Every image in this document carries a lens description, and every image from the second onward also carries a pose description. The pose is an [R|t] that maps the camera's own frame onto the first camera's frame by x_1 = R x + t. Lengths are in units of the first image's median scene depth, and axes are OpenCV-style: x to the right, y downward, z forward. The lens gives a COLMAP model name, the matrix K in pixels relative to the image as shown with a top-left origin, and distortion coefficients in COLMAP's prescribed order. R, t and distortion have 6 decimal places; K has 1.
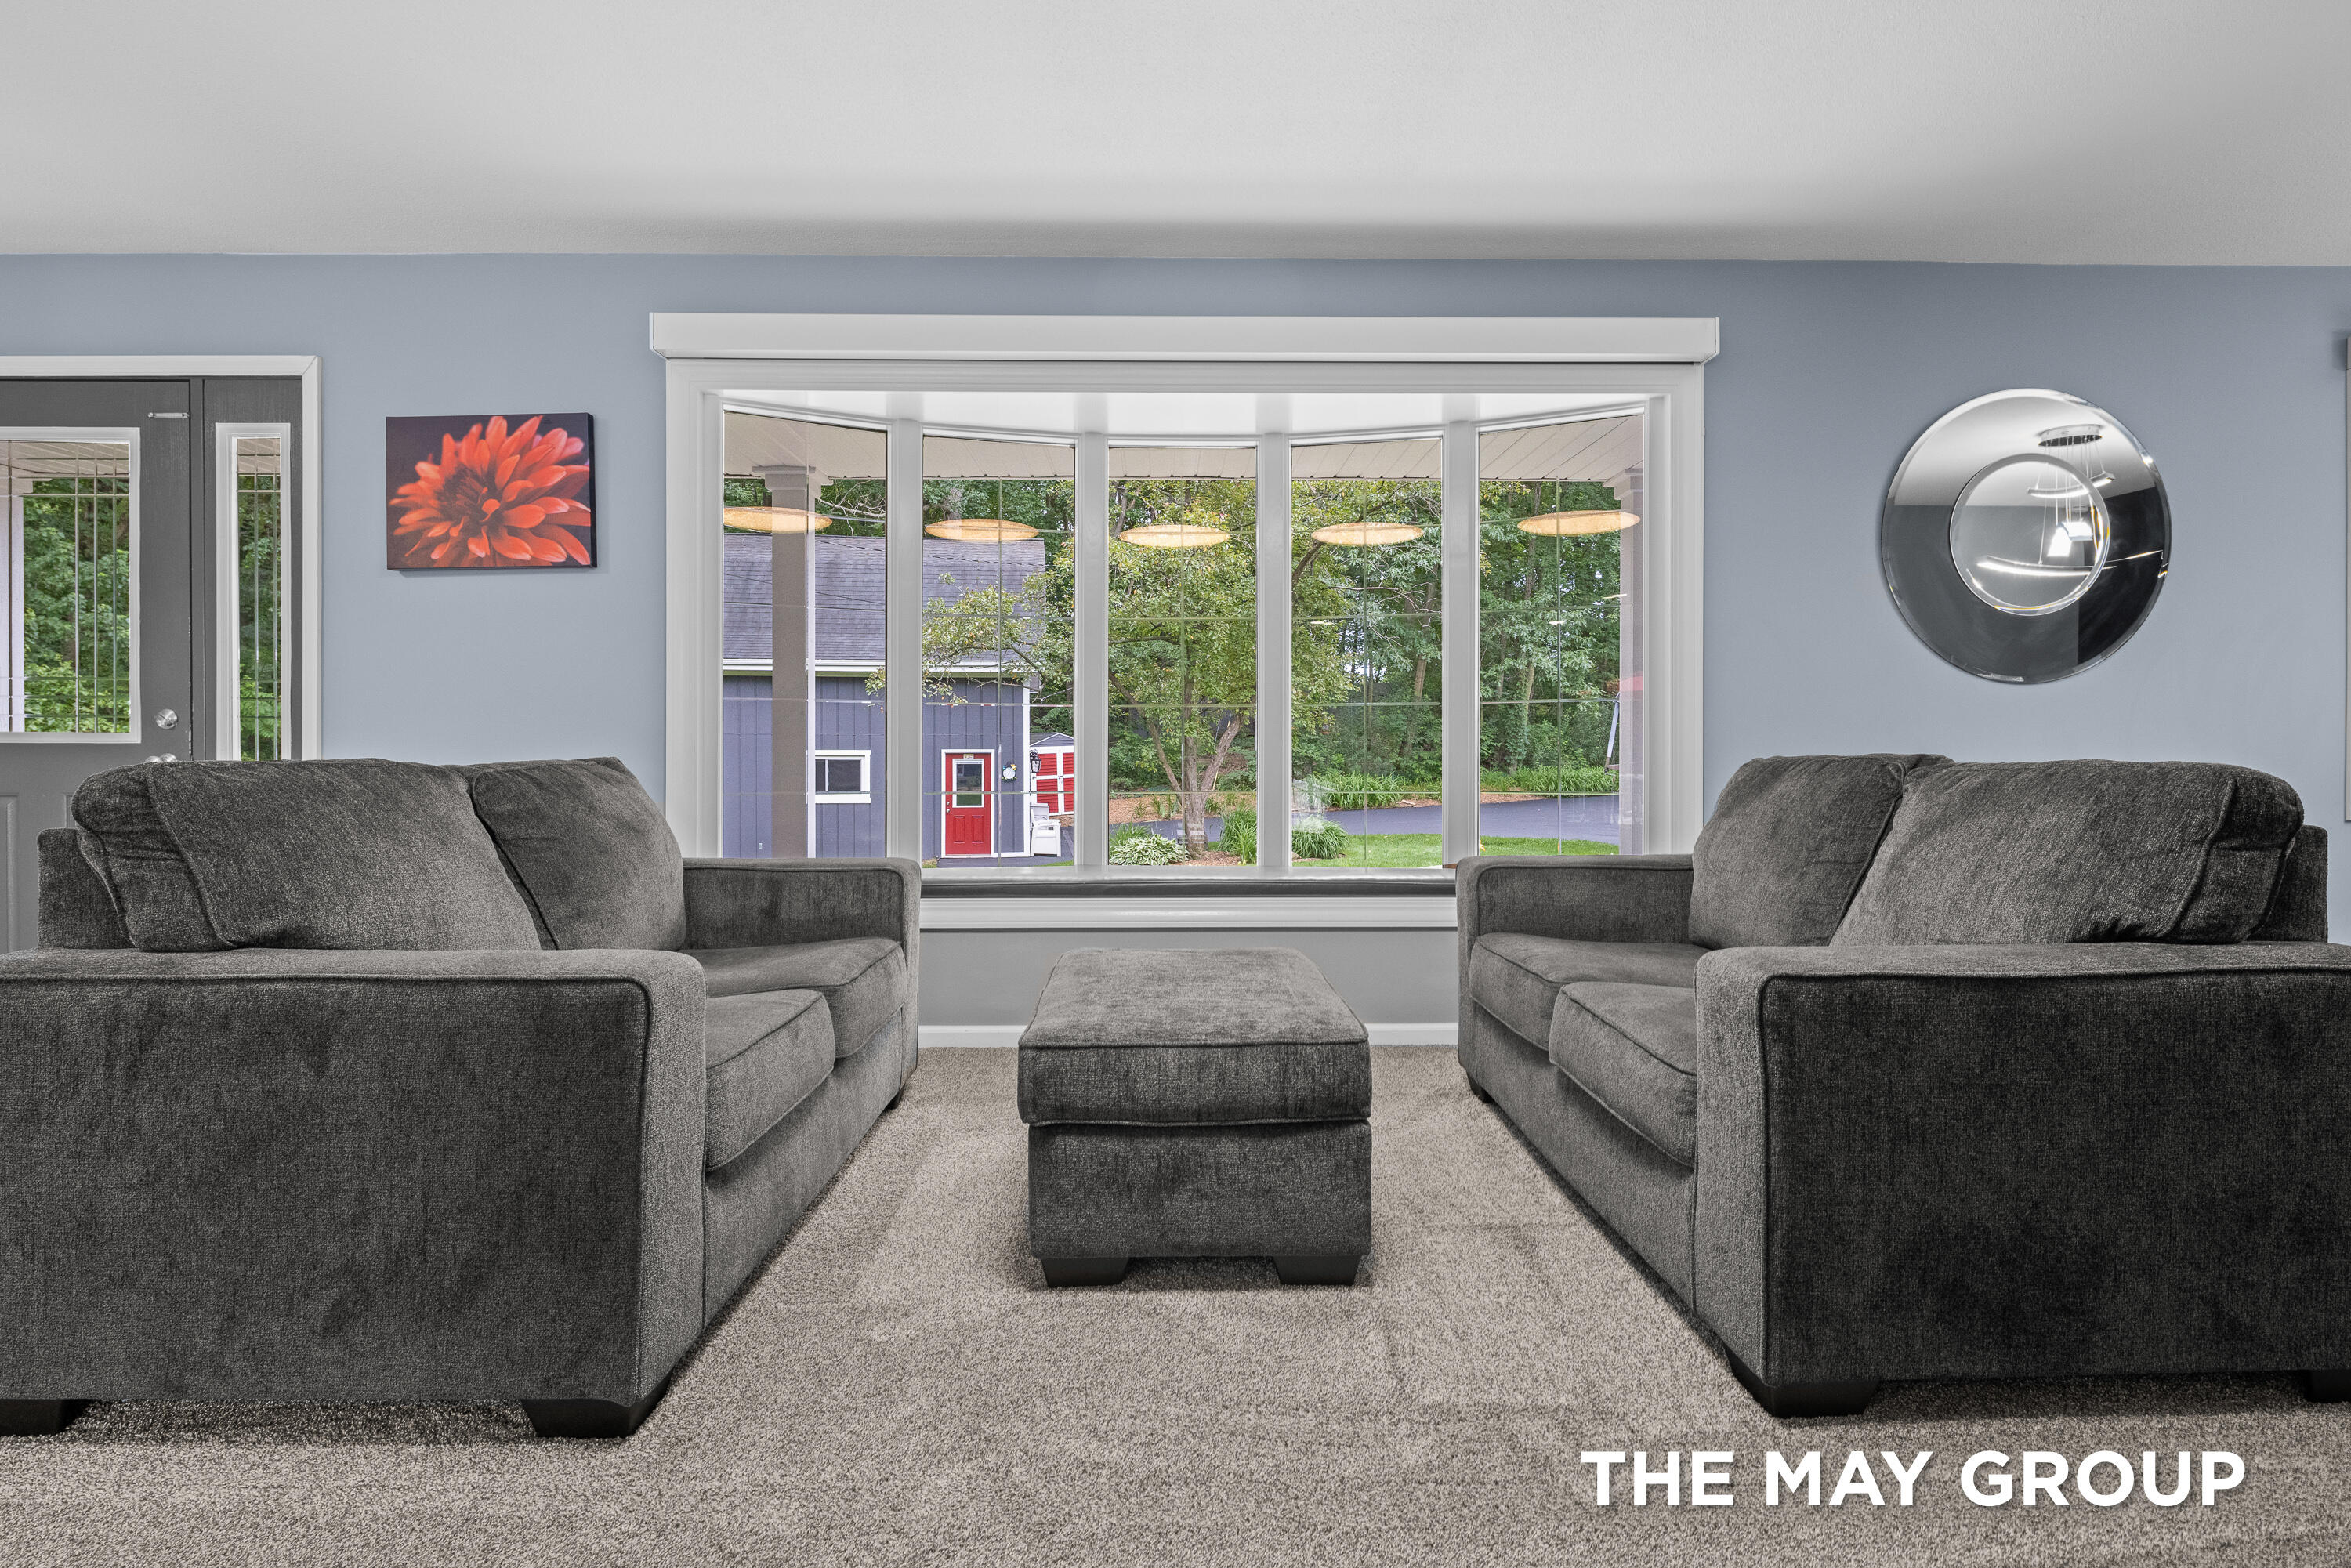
lens RADIAL K [[1200.7, 0, 1229.6], [0, 1200.7, 736.9], [0, 0, 1]] dist [0.002033, -0.000162]
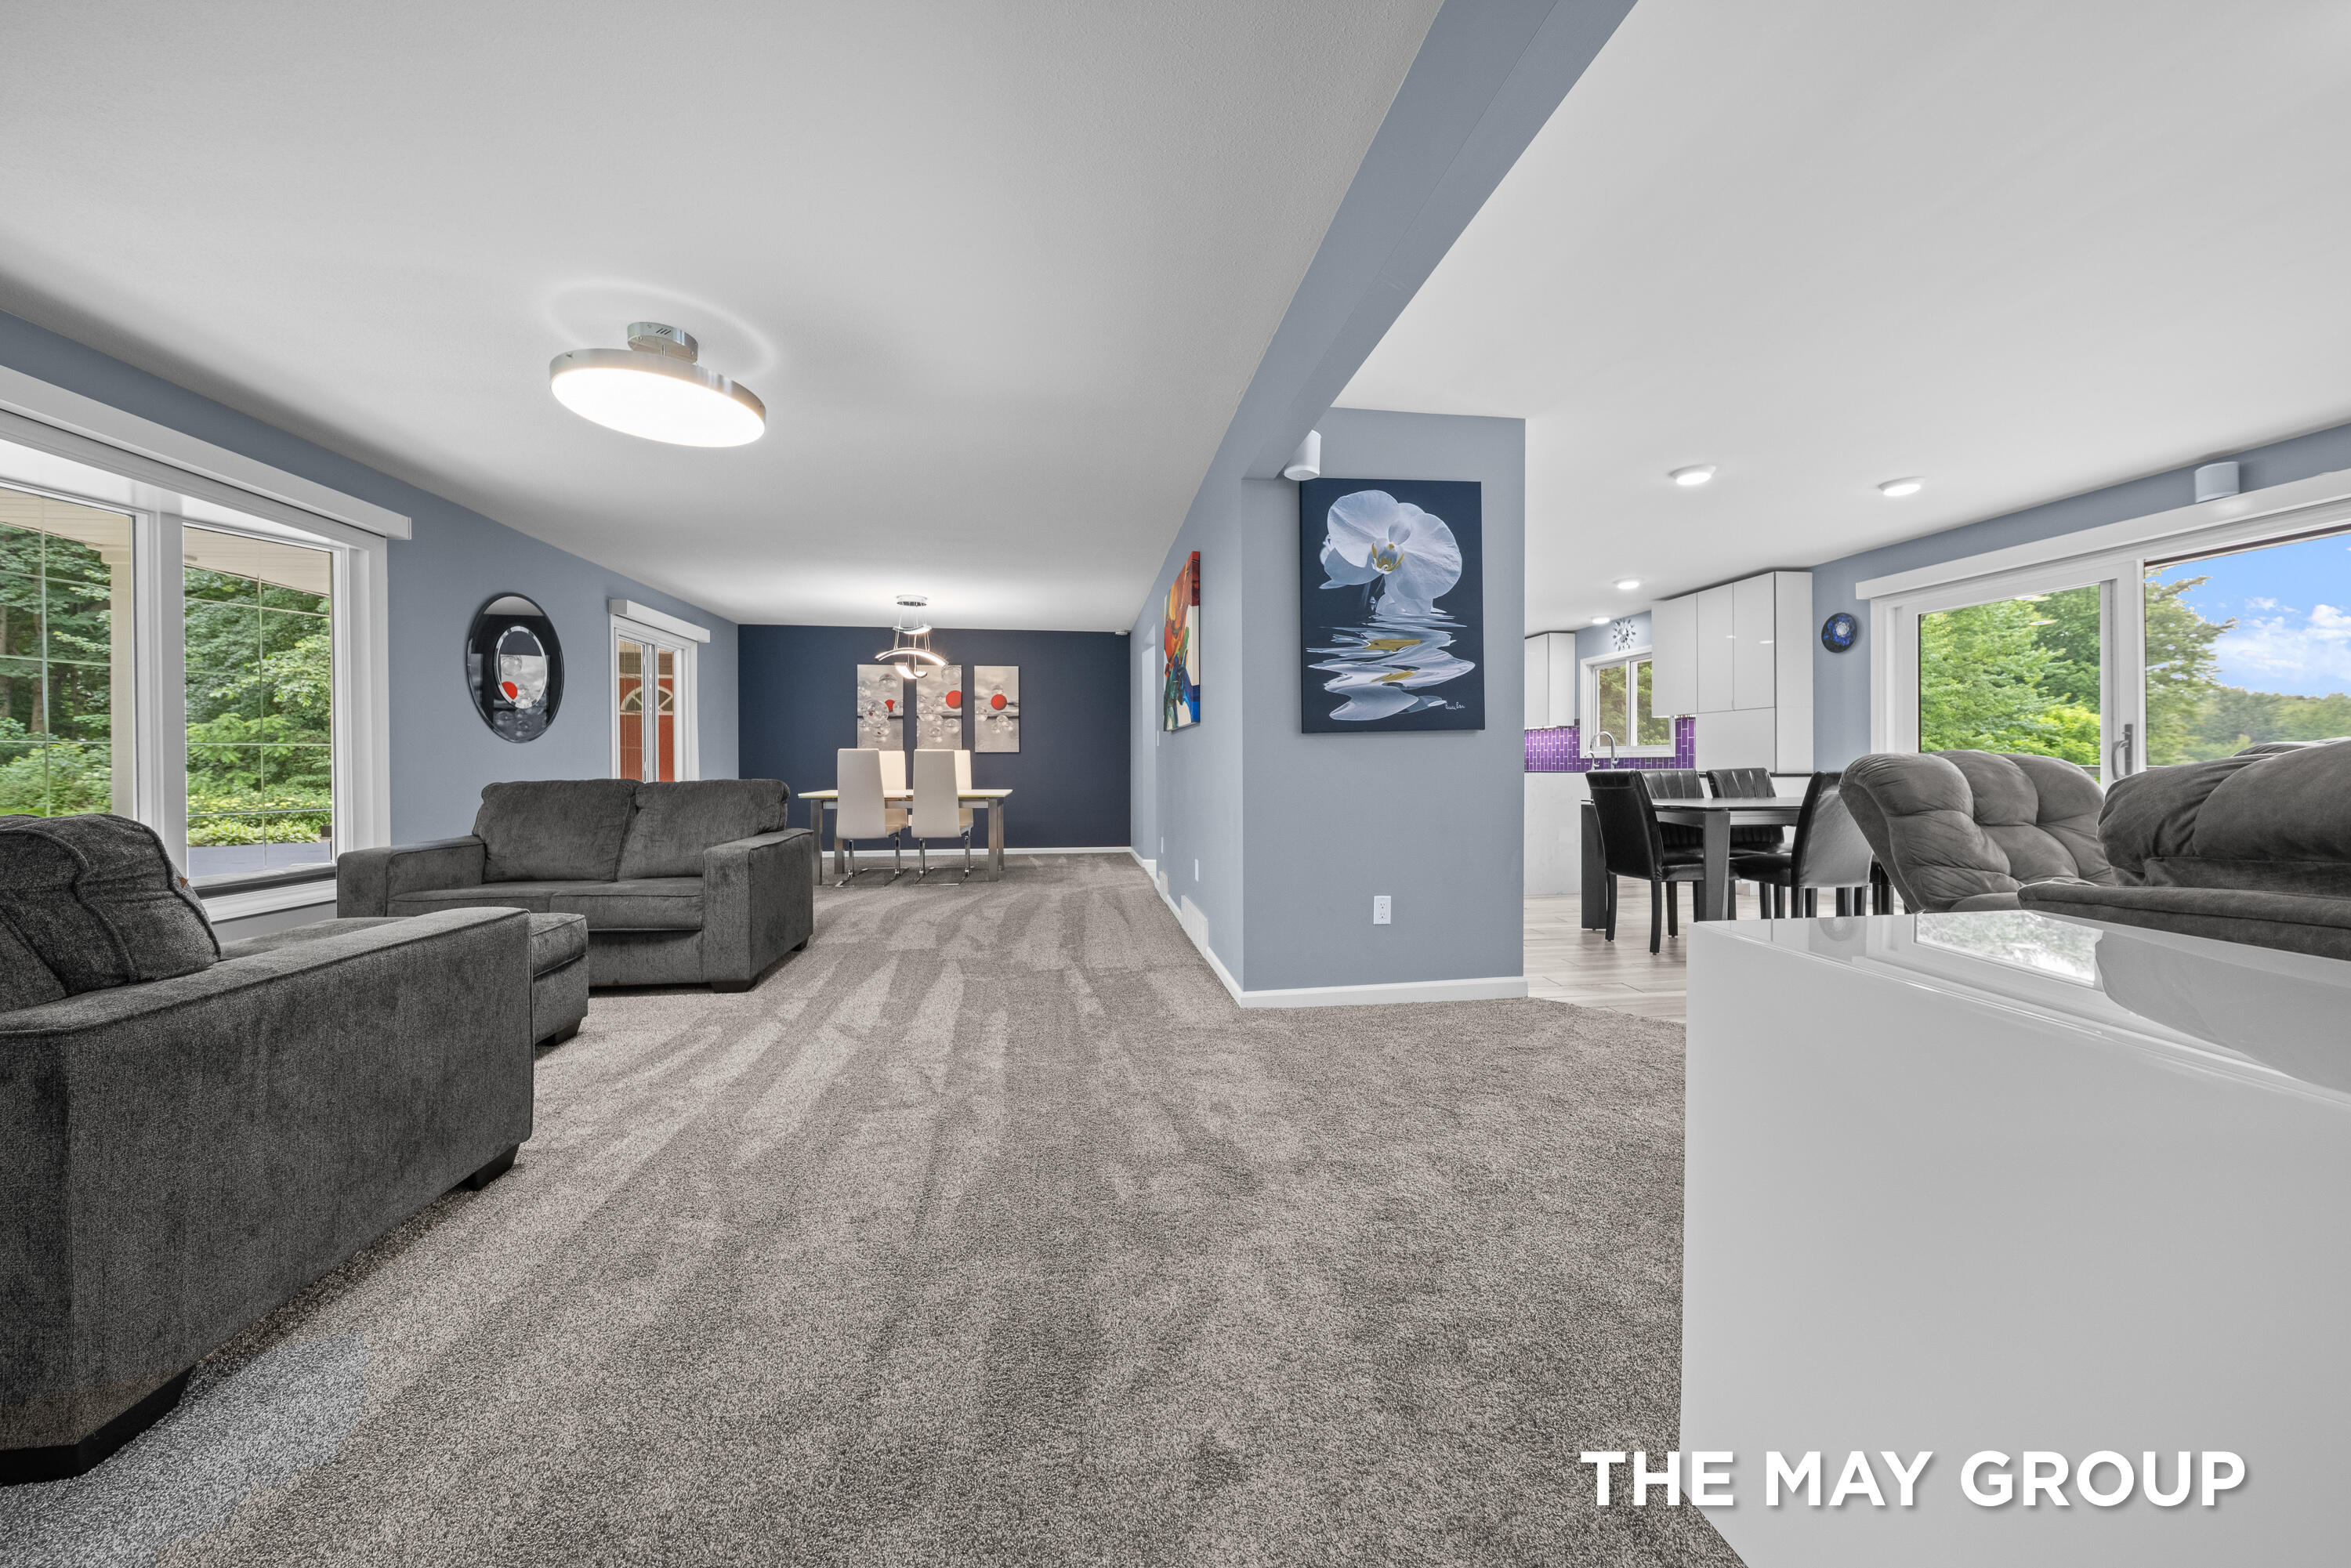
lens RADIAL K [[820.5, 0, 1180.6], [0, 820.5, 766.0], [0, 0, 1]] dist [-0.000825, -0.000337]
pose [[-0.121783, -0.002952, 0.992552, -0.959852], [-0.002813, 0.999993, 0.002629, -0.015120], [-0.992553, -0.002472, -0.121791, 0.074009]]
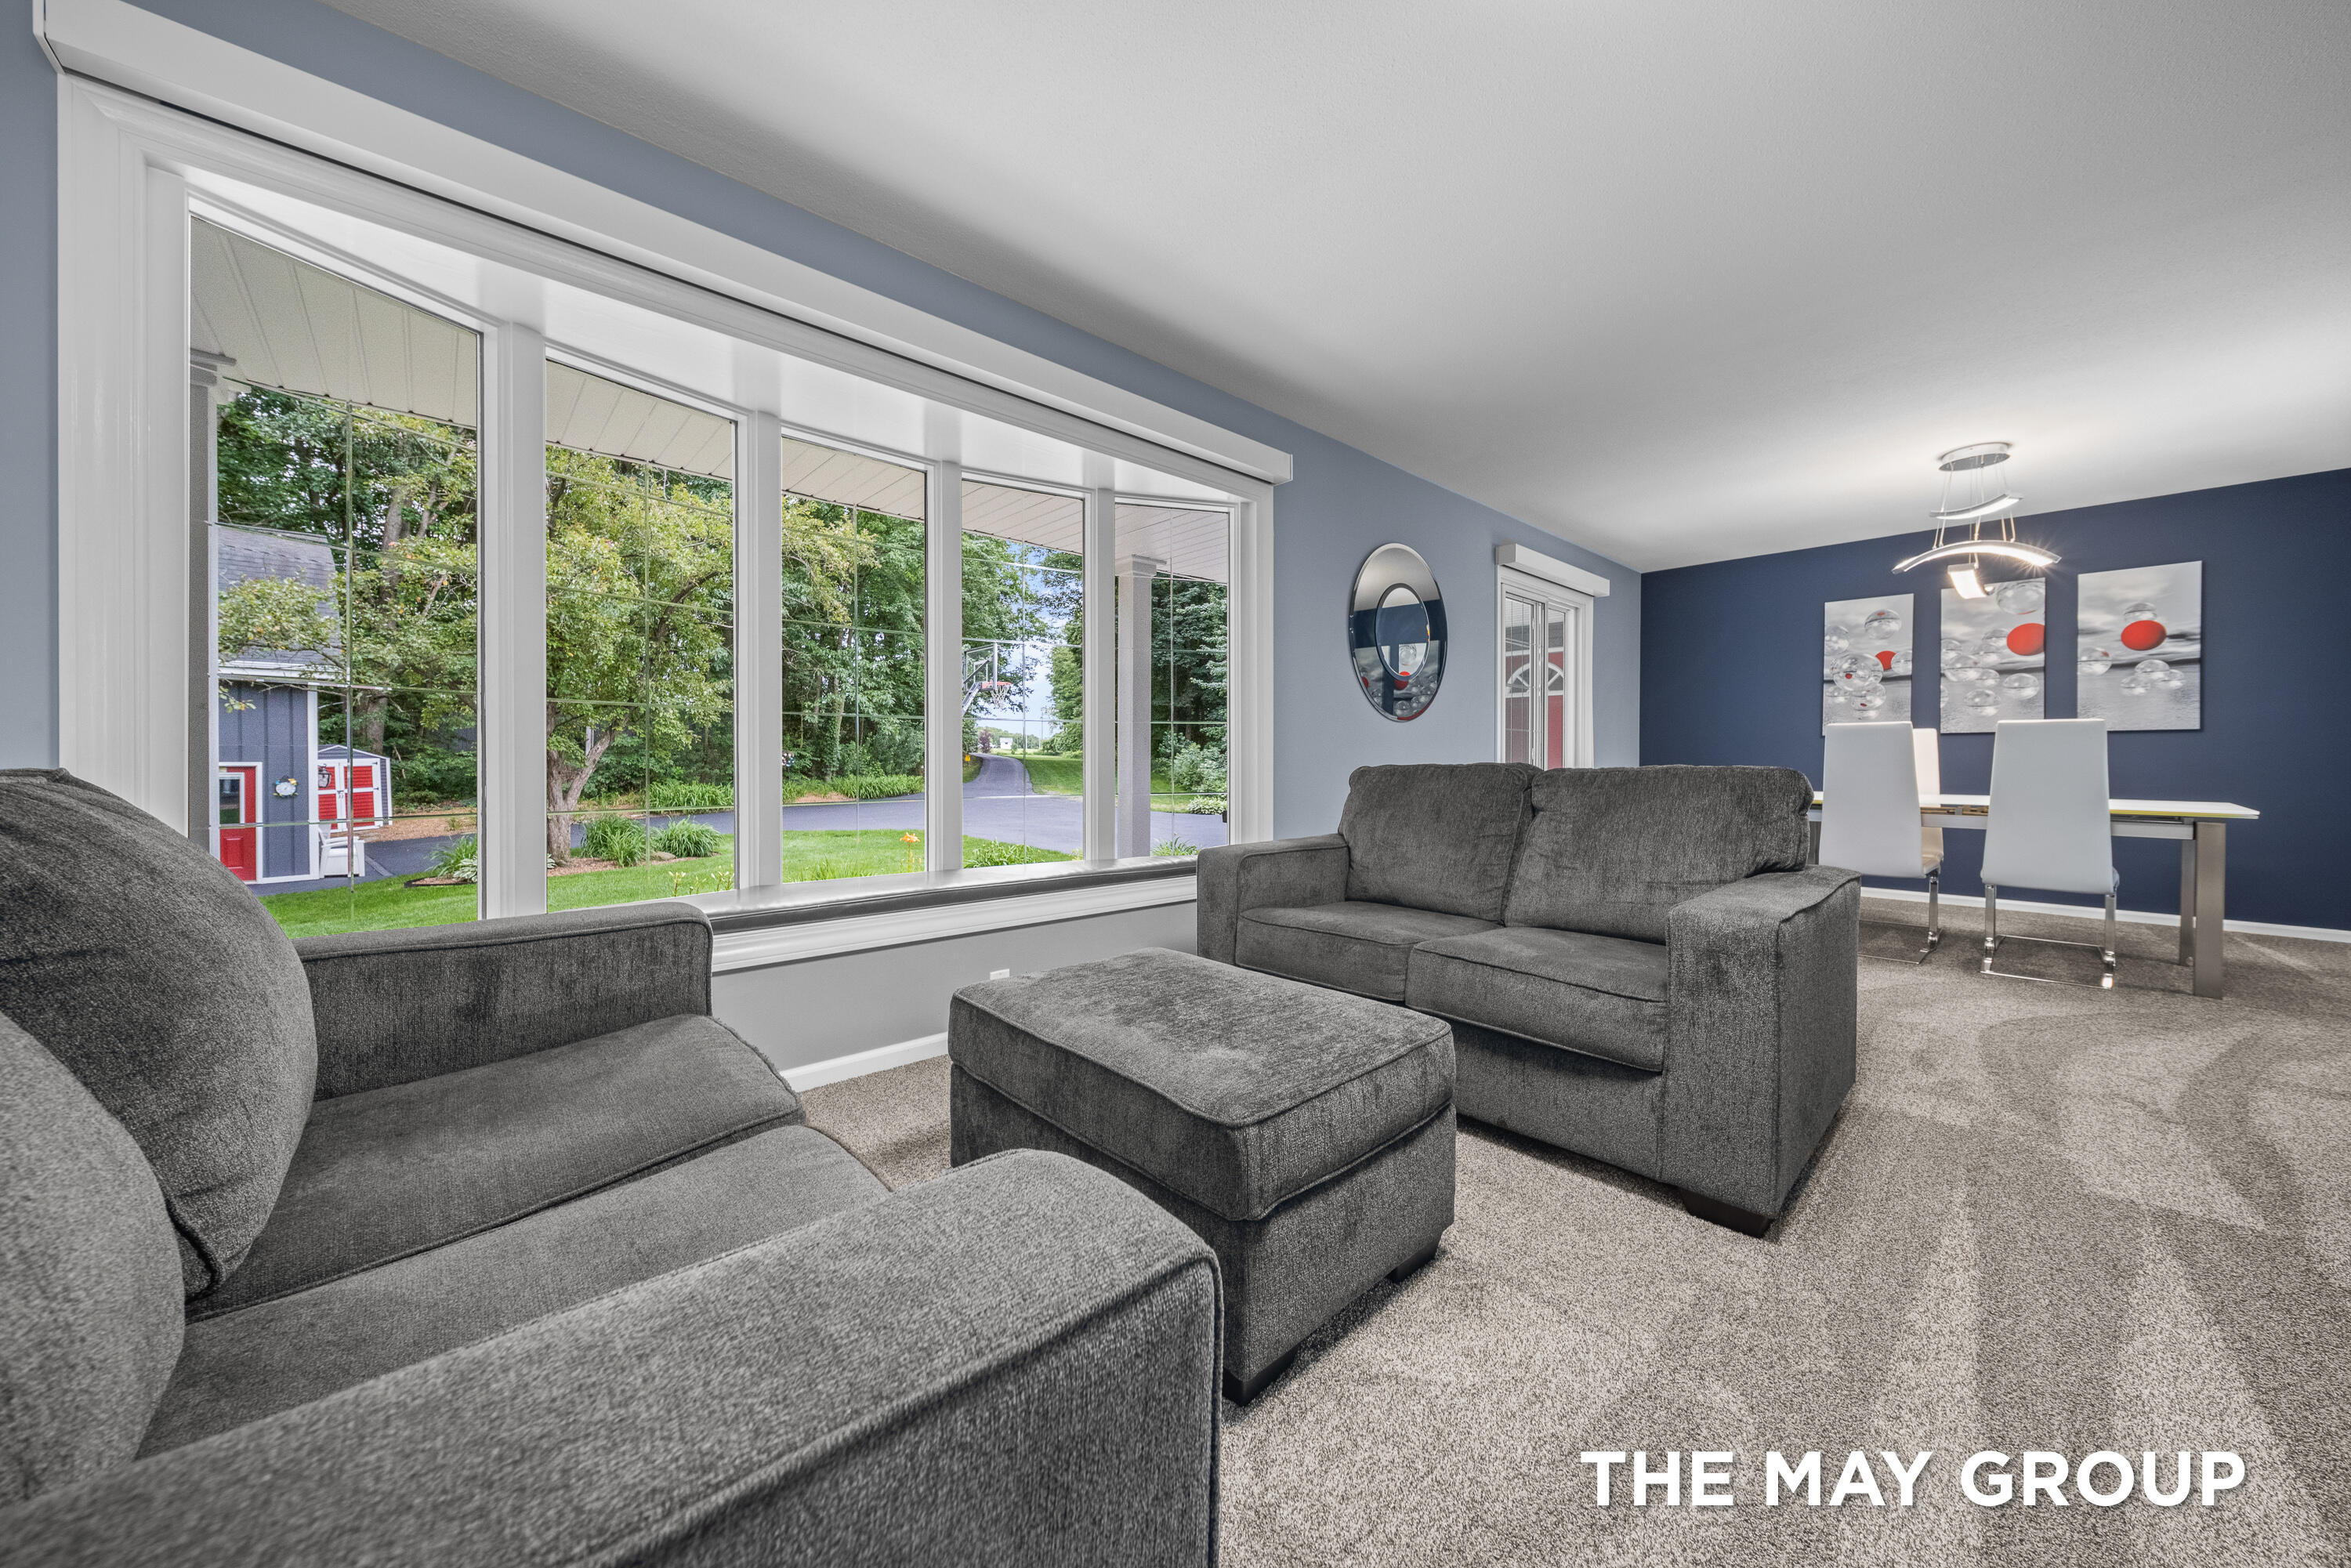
lens RADIAL K [[820.5, 0, 1180.6], [0, 820.5, 766.0], [0, 0, 1]] dist [-0.000825, -0.000337]
pose [[0.751787, -0.001981, 0.659403, -0.356991], [-0.006868, 0.999918, 0.010835, 0.008271], [-0.659371, -0.012675, 0.751711, 0.394593]]
